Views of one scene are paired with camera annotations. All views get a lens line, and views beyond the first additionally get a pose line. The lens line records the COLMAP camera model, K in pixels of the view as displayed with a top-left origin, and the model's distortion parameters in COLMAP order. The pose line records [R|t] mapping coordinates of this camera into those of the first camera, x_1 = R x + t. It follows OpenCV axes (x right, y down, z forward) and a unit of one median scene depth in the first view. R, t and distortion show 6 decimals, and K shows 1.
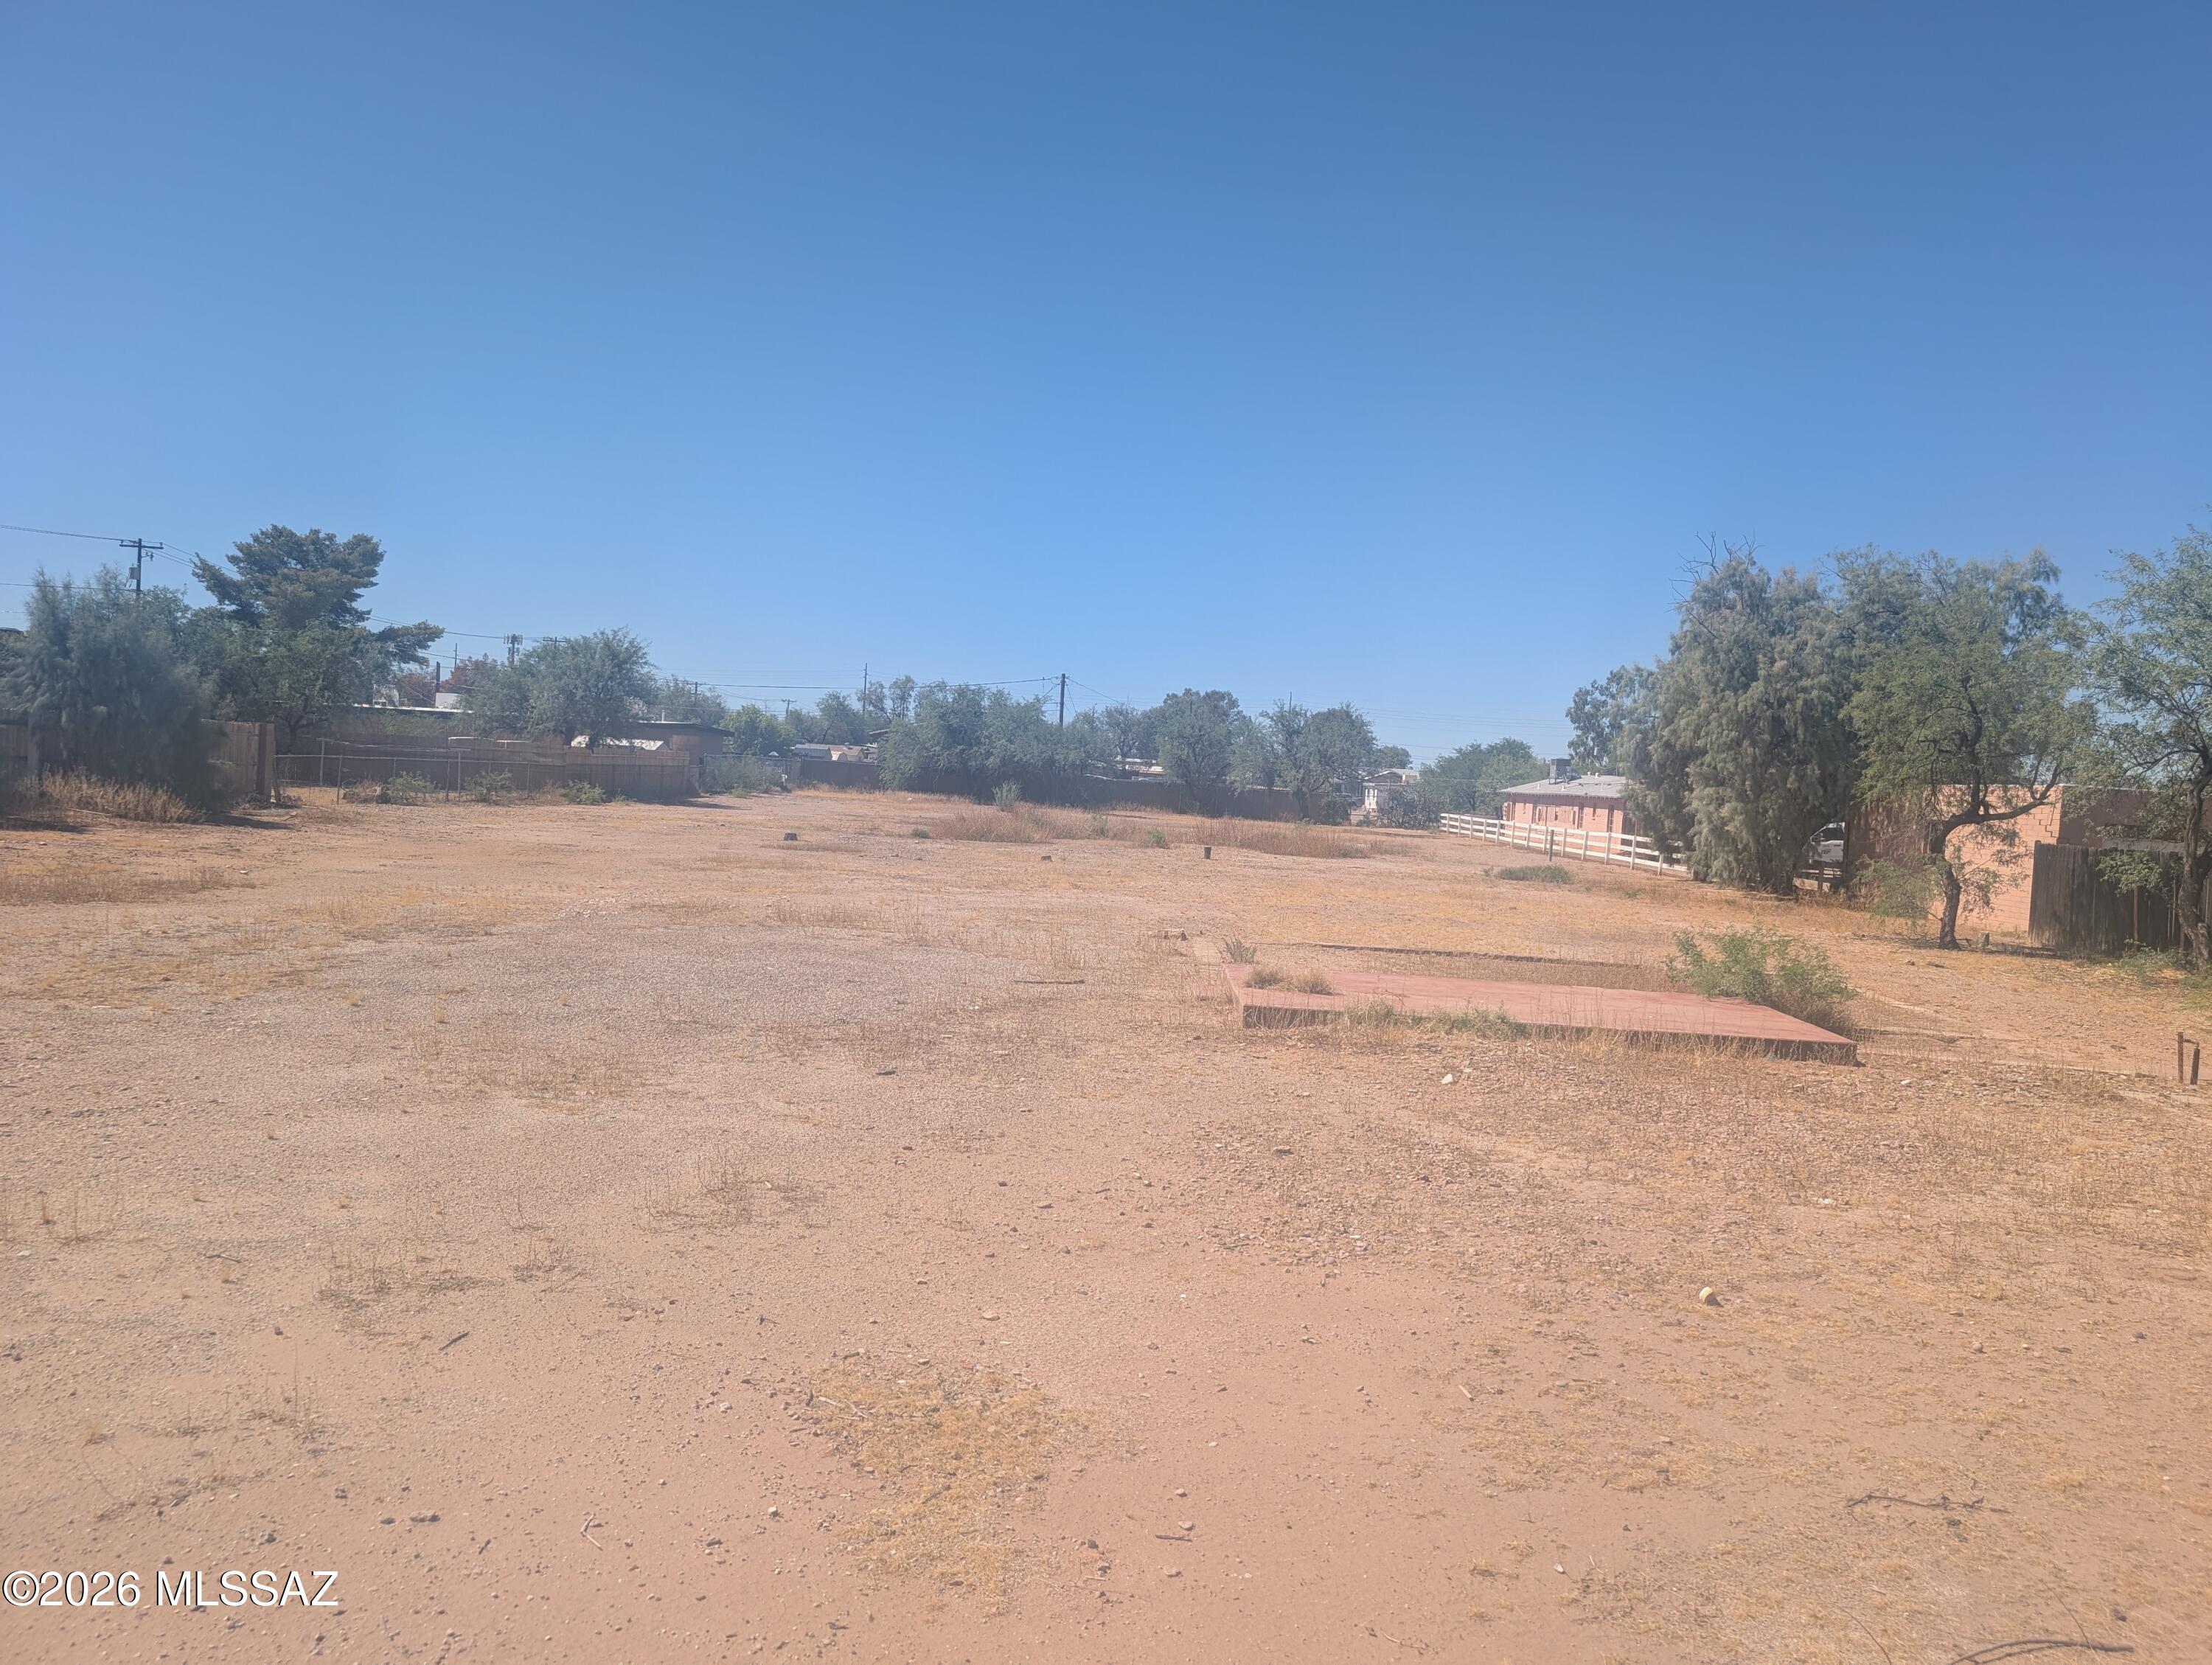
lens RADIAL K [[1552.0, 0, 1140.2], [0, 1552.0, 816.1], [0, 0, 1]] dist [0.009579, 0.004461]
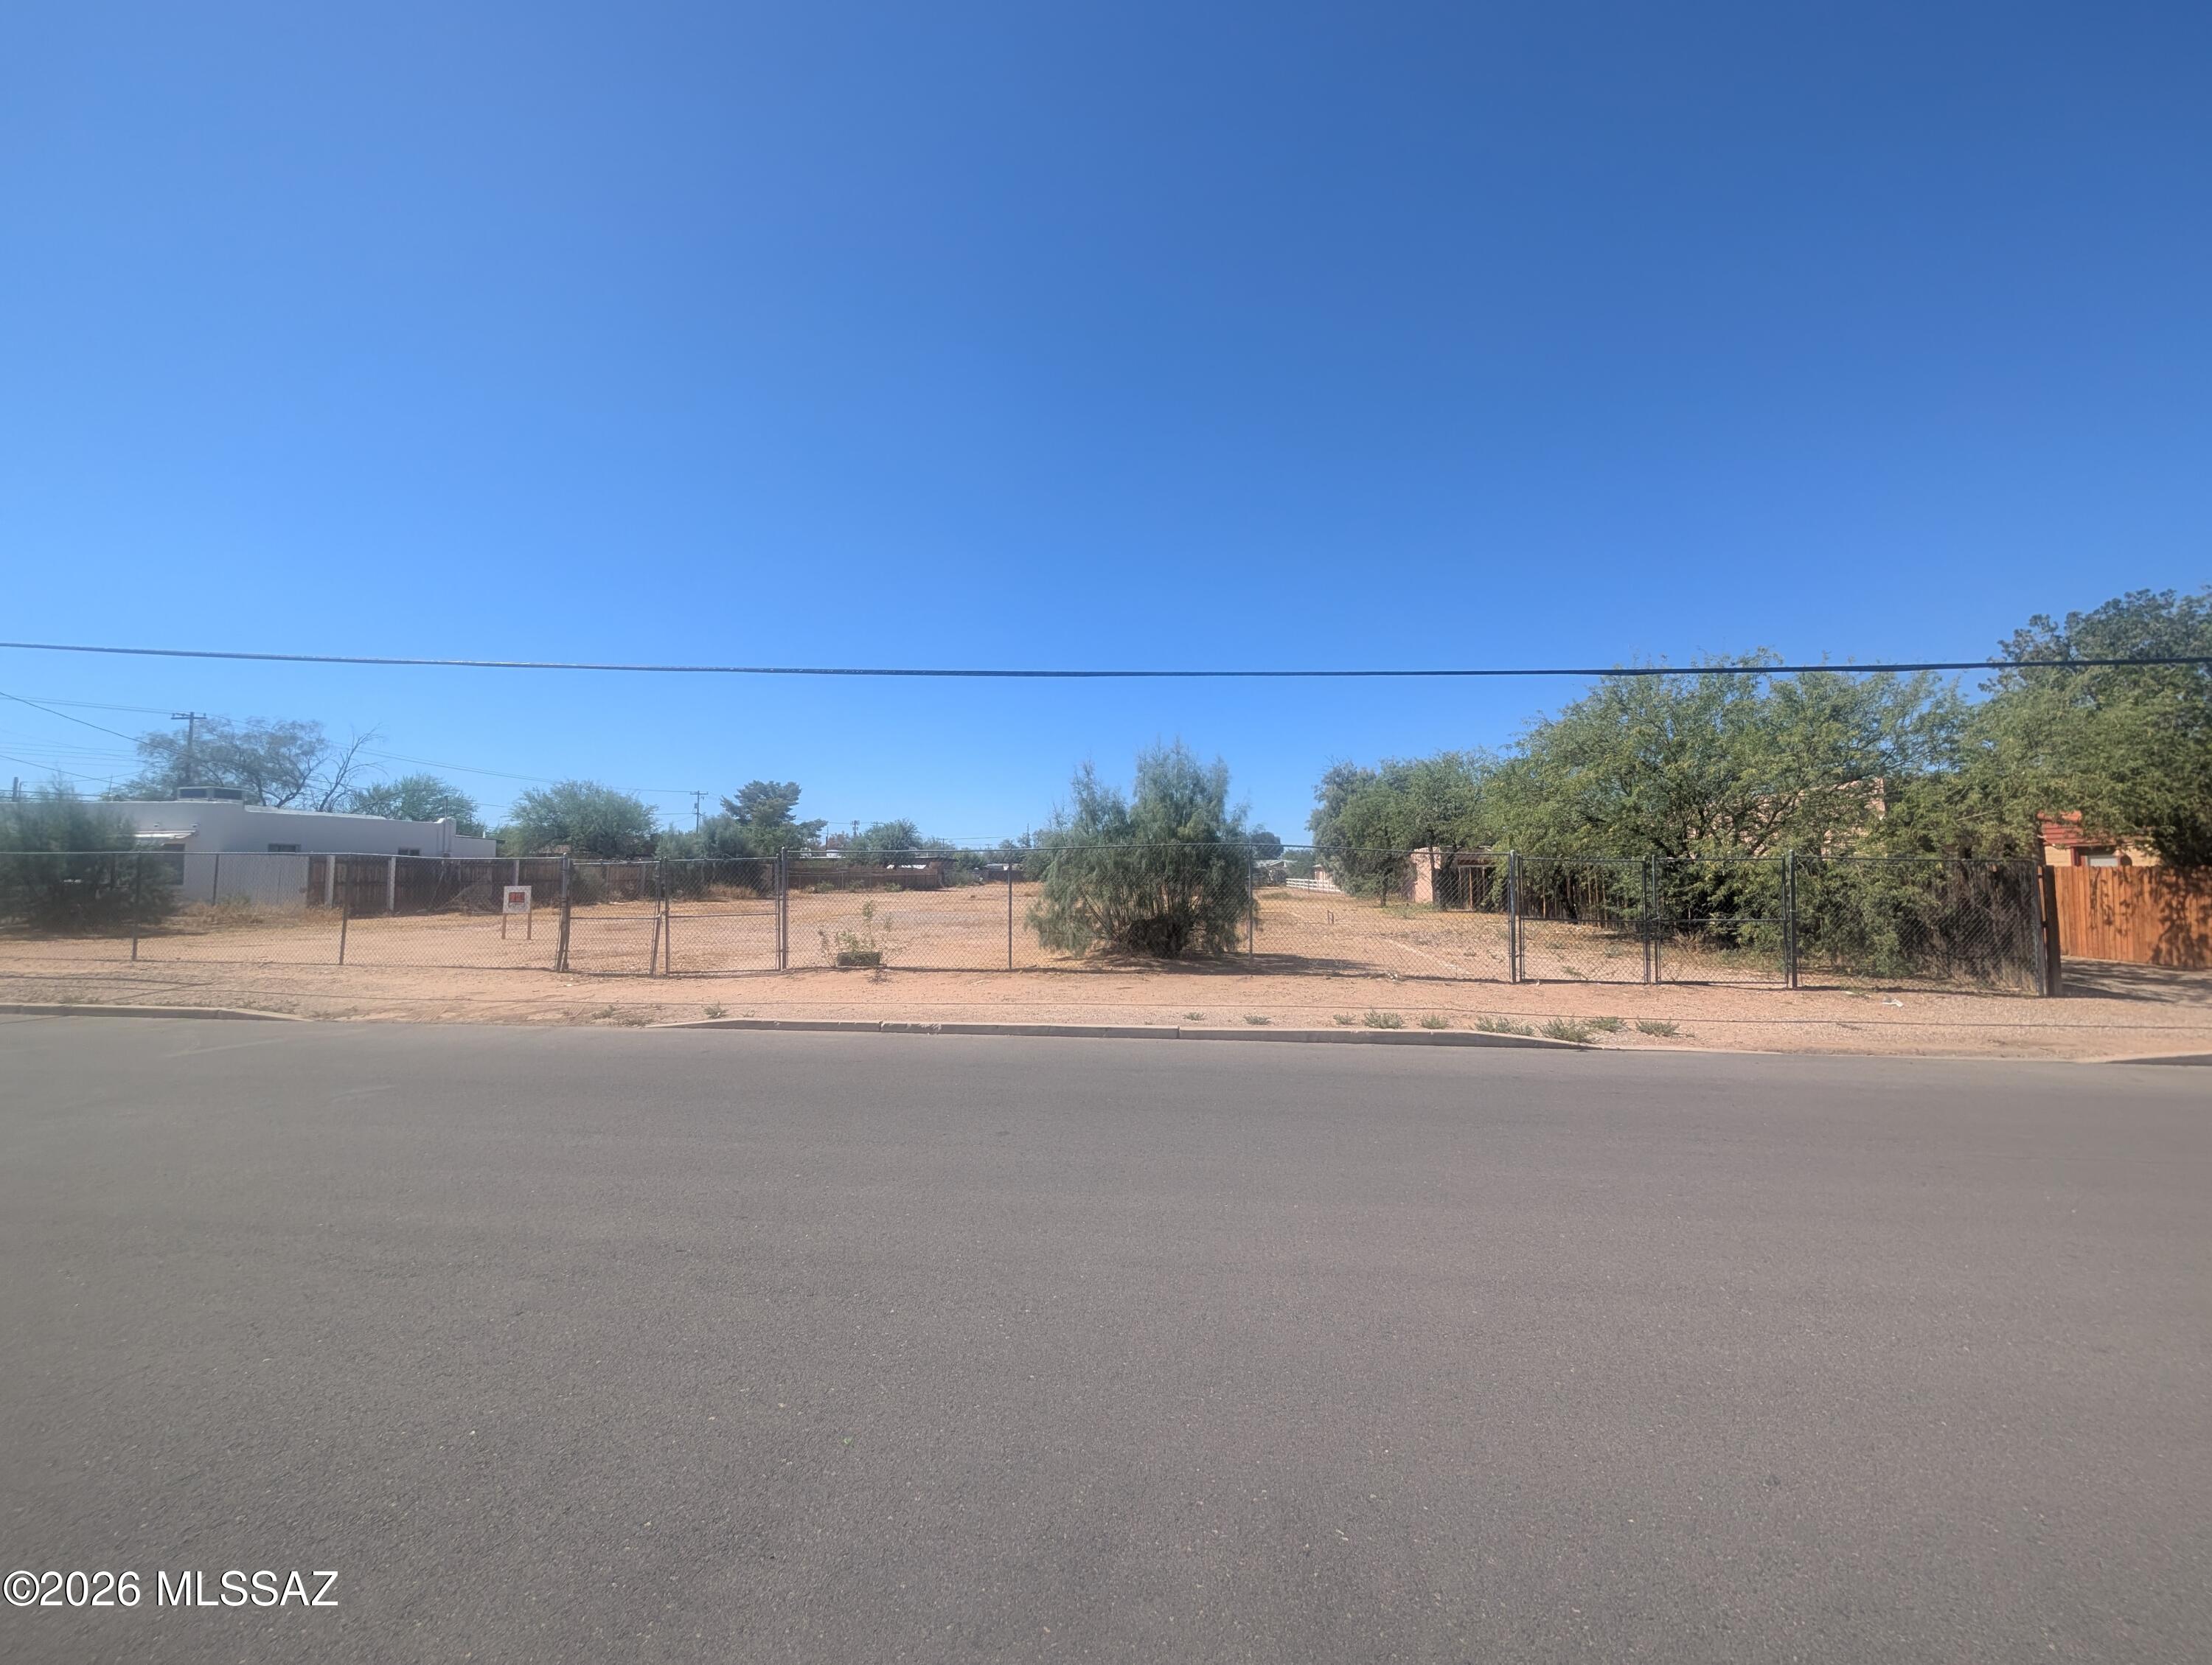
lens RADIAL K [[800.8, 0, 1121.9], [0, 800.8, 822.1], [0, 0, 1]] dist [-0.001363, -0.000128]
pose [[0.996323, -0.061858, -0.059286, 0.104402], [0.056219, 0.994126, -0.092484, 0.027052], [0.064659, 0.088810, 0.993948, -0.303362]]
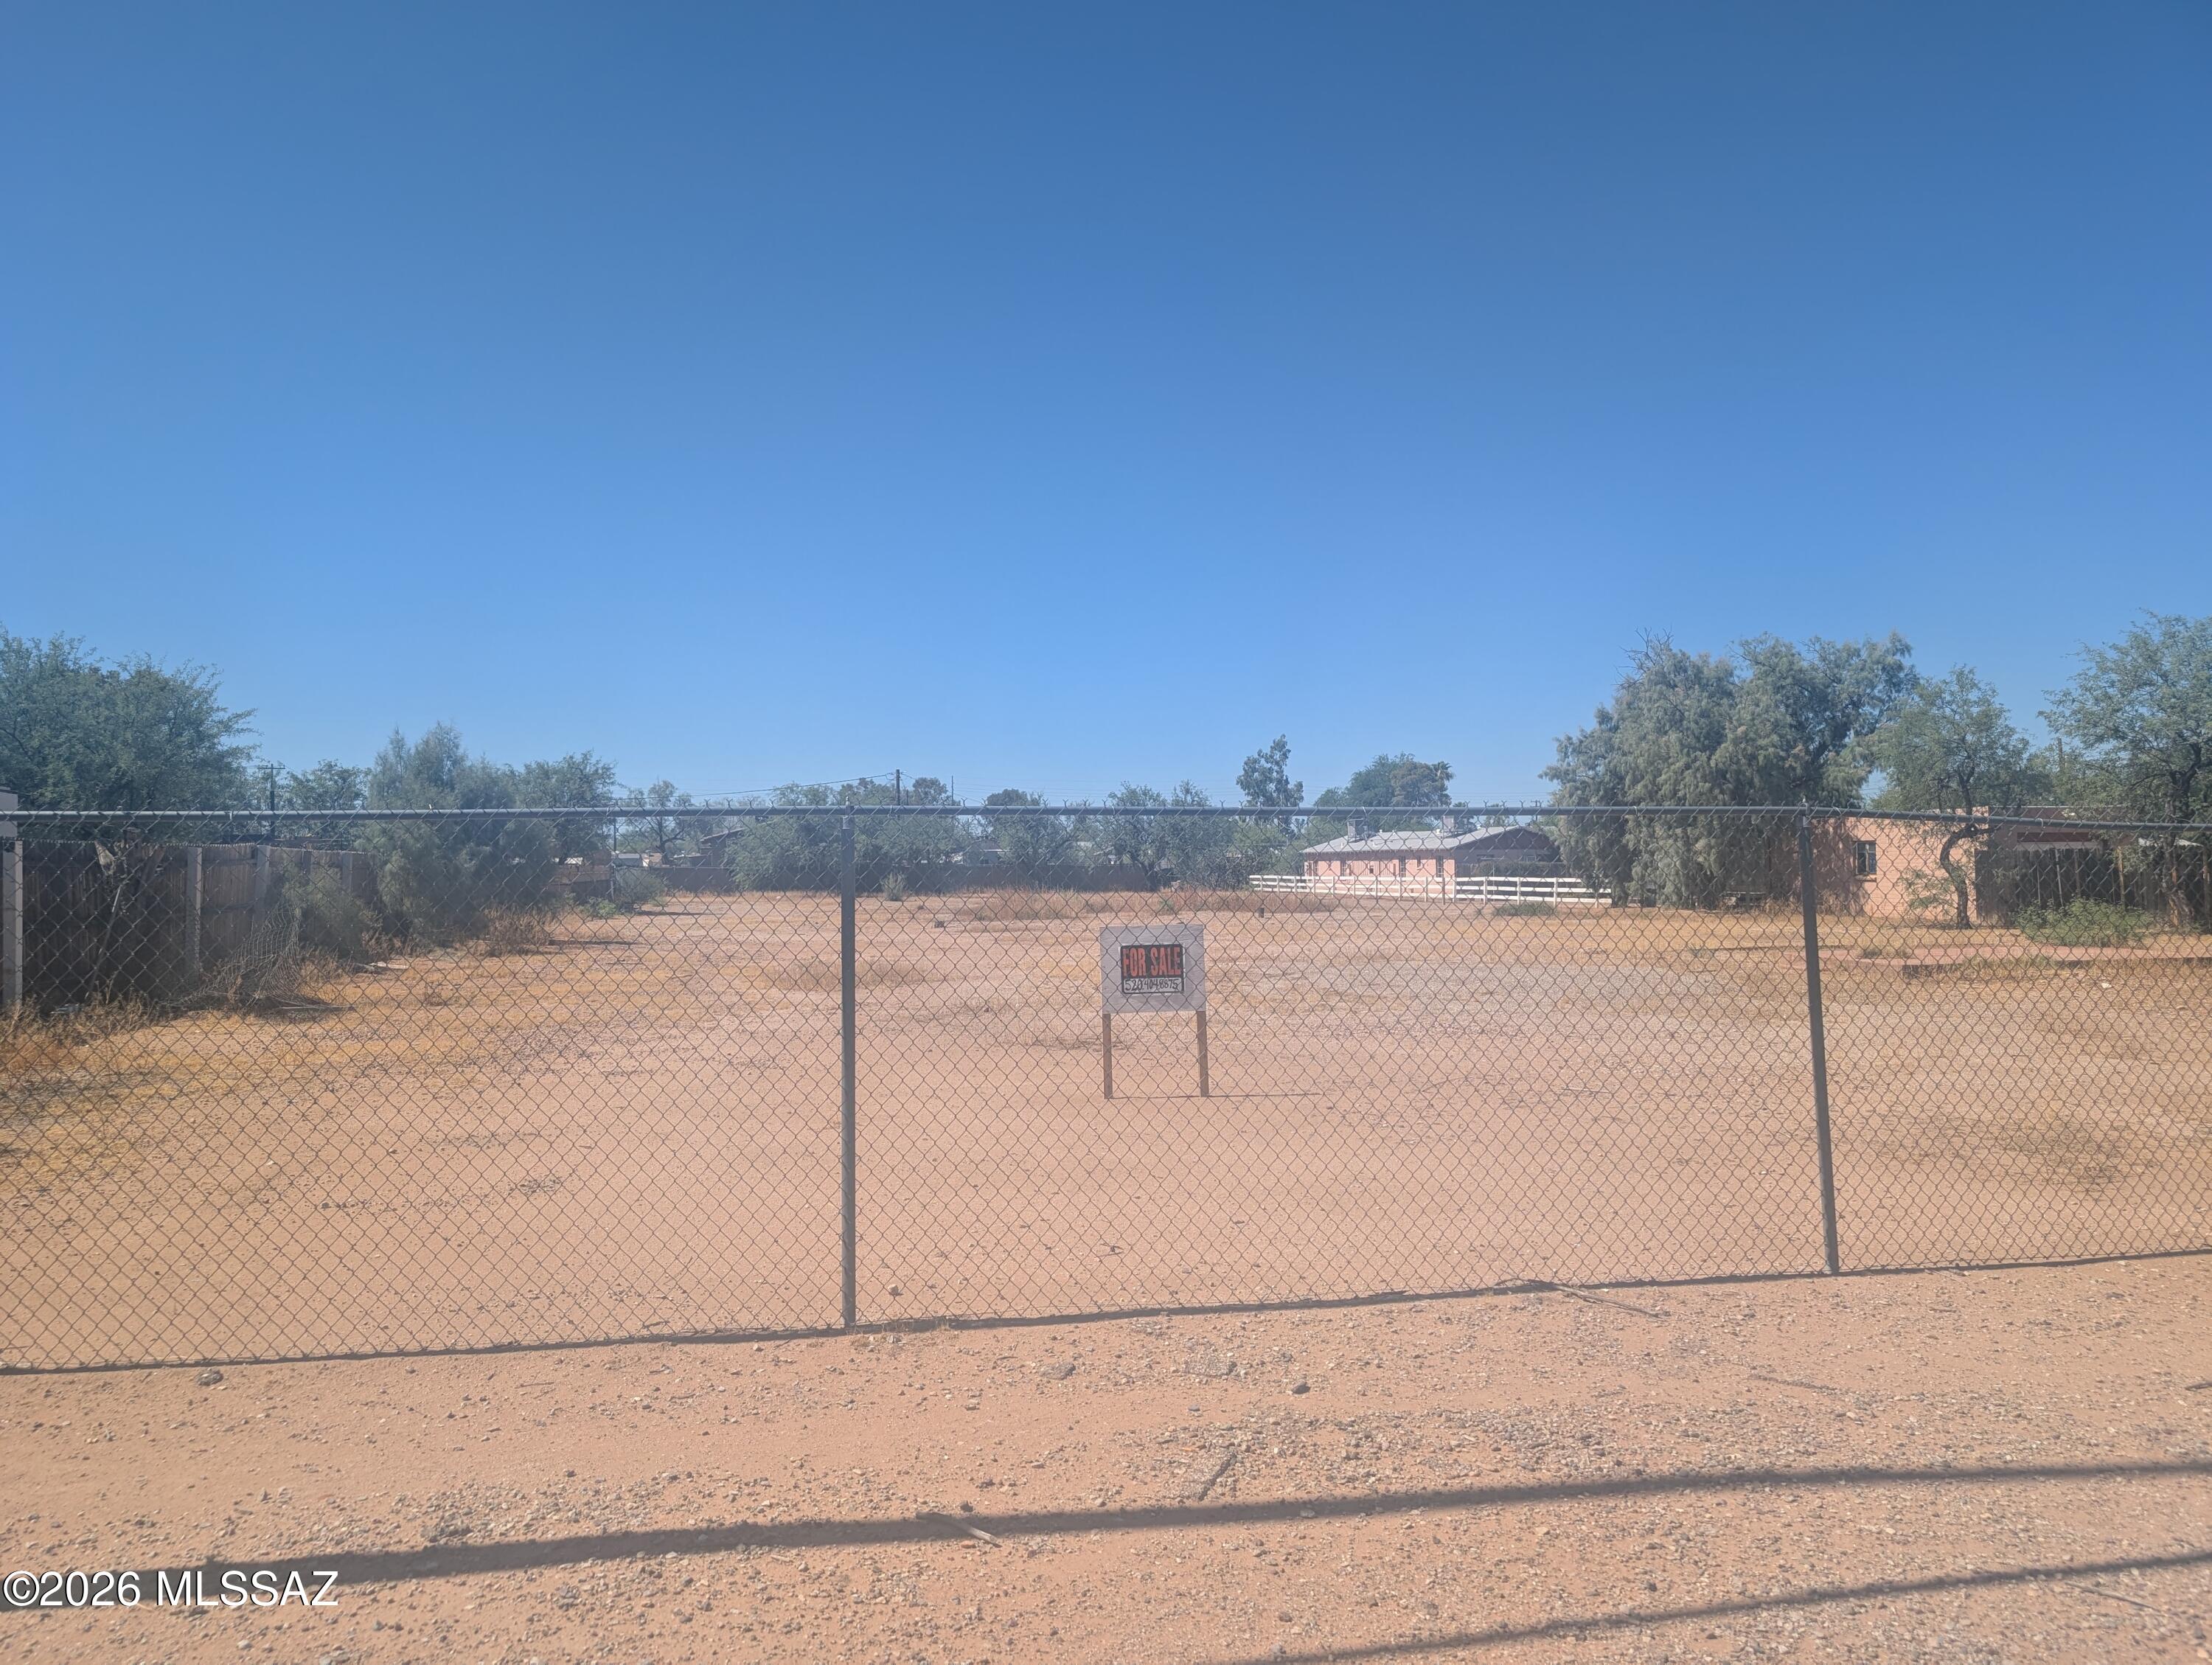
lens RADIAL K [[1526.1, 0, 1106.0], [0, 1526.1, 832.5], [0, 0, 1]] dist [0.021069, -0.011581]
pose [[0.977035, -0.066235, 0.202520, -0.337382], [0.074826, 0.996580, -0.035054, -0.006006], [-0.199506, 0.049403, 0.978650, -0.127159]]
